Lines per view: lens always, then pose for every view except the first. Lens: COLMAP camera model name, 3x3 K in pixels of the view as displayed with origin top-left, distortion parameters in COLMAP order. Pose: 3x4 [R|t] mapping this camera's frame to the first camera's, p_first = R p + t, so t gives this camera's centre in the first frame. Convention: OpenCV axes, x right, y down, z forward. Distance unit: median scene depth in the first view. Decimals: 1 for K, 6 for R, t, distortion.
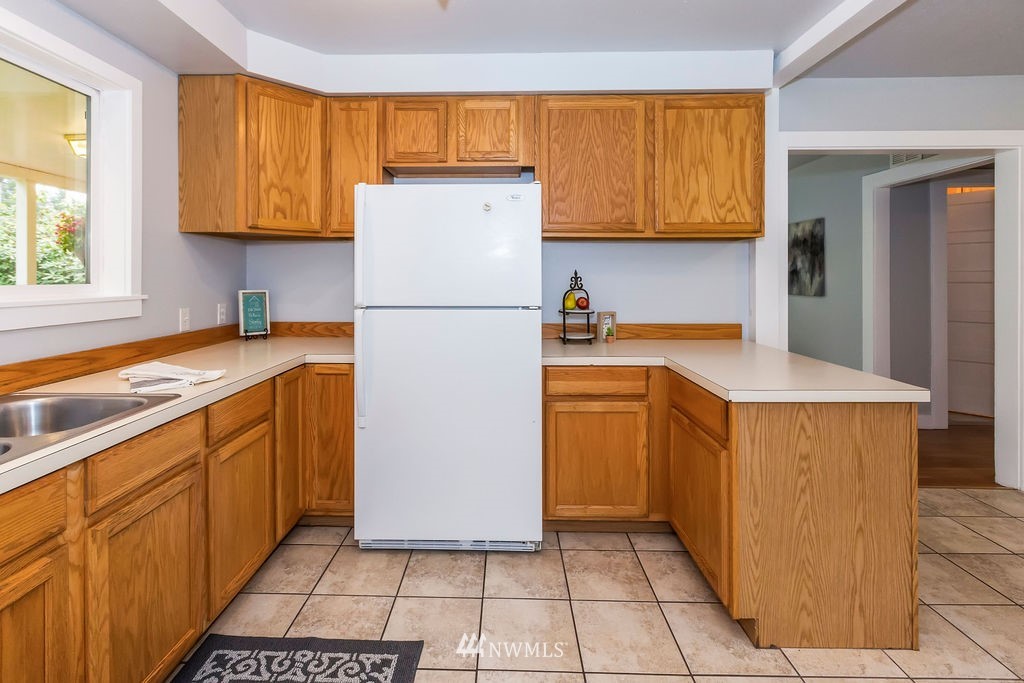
lens RADIAL K [[474.2, 0, 496.5], [0, 474.2, 278.5], [0, 0, 1]] dist [0.002182, -0.000704]
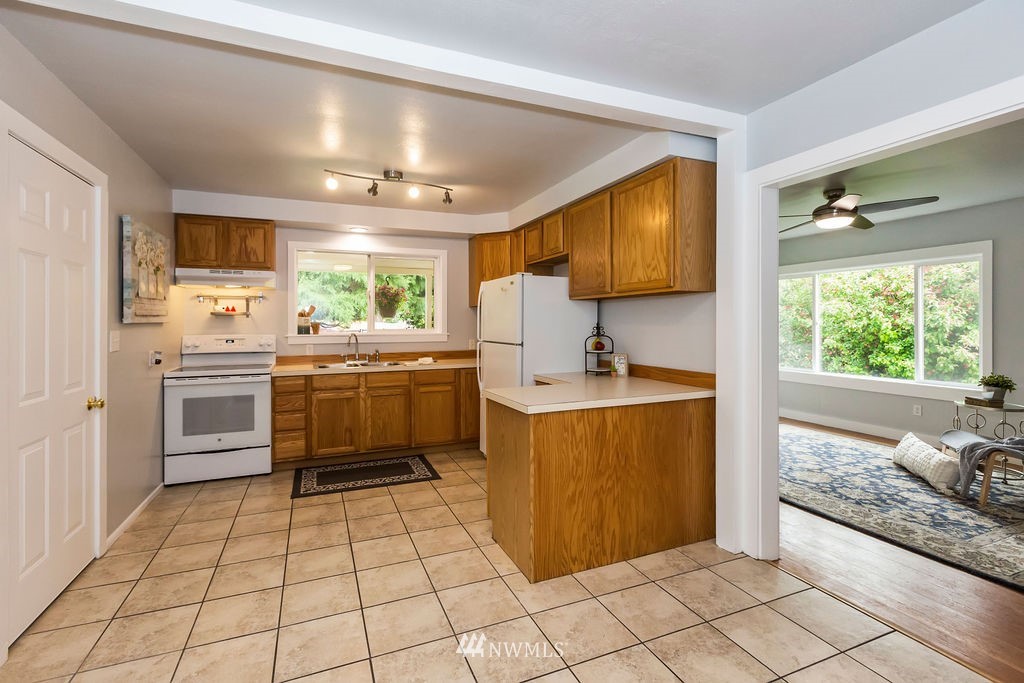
lens RADIAL K [[471.0, 0, 501.0], [0, 471.0, 321.4], [0, 0, 1]] dist [0.000459, -0.000189]
pose [[0.392708, -0.005183, -0.919649, 1.391585], [0.001033, 0.999986, -0.005195, -0.012913], [0.919663, 0.001090, 0.392708, 0.216400]]
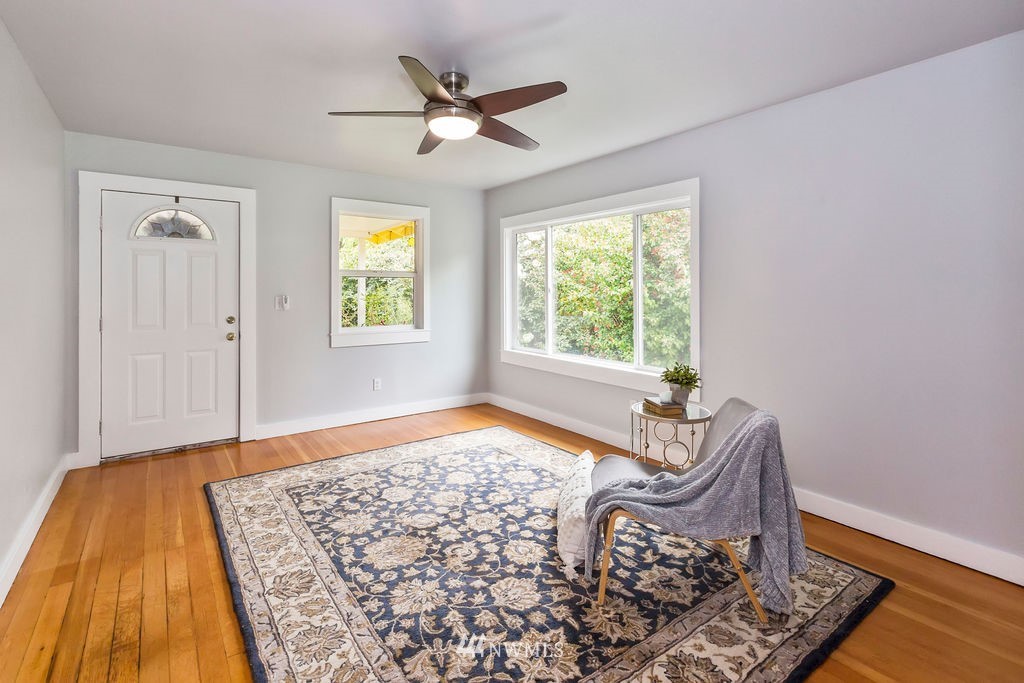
lens RADIAL K [[491.6, 0, 508.9], [0, 491.6, 289.0], [0, 0, 1]] dist [-0.000004, -0.000112]
pose [[0.600856, -0.000870, -0.799357, 1.260347], [-0.000640, 0.999999, -0.001569, -0.016074], [0.799357, 0.001455, 0.600854, 1.362064]]
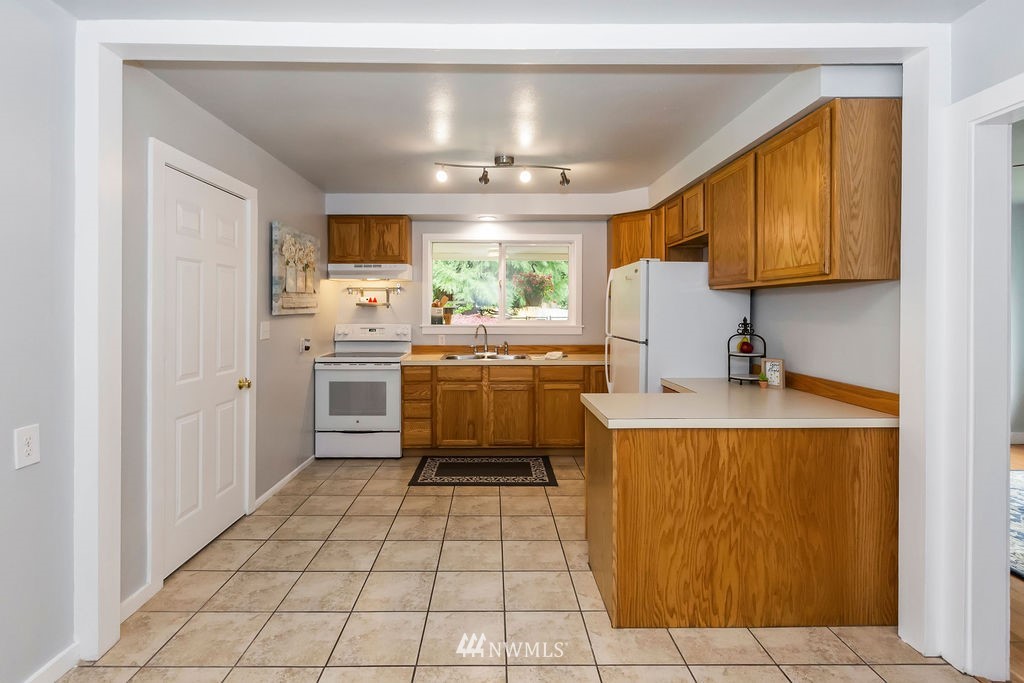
lens RADIAL K [[502.9, 0, 489.1], [0, 502.9, 307.3], [0, 0, 1]] dist [0.001064, 0.000043]
pose [[0.014415, -0.004197, -0.999887, 1.401839], [-0.004975, 0.999979, -0.004269, -0.034404], [0.999884, 0.005036, 0.014393, 0.412533]]
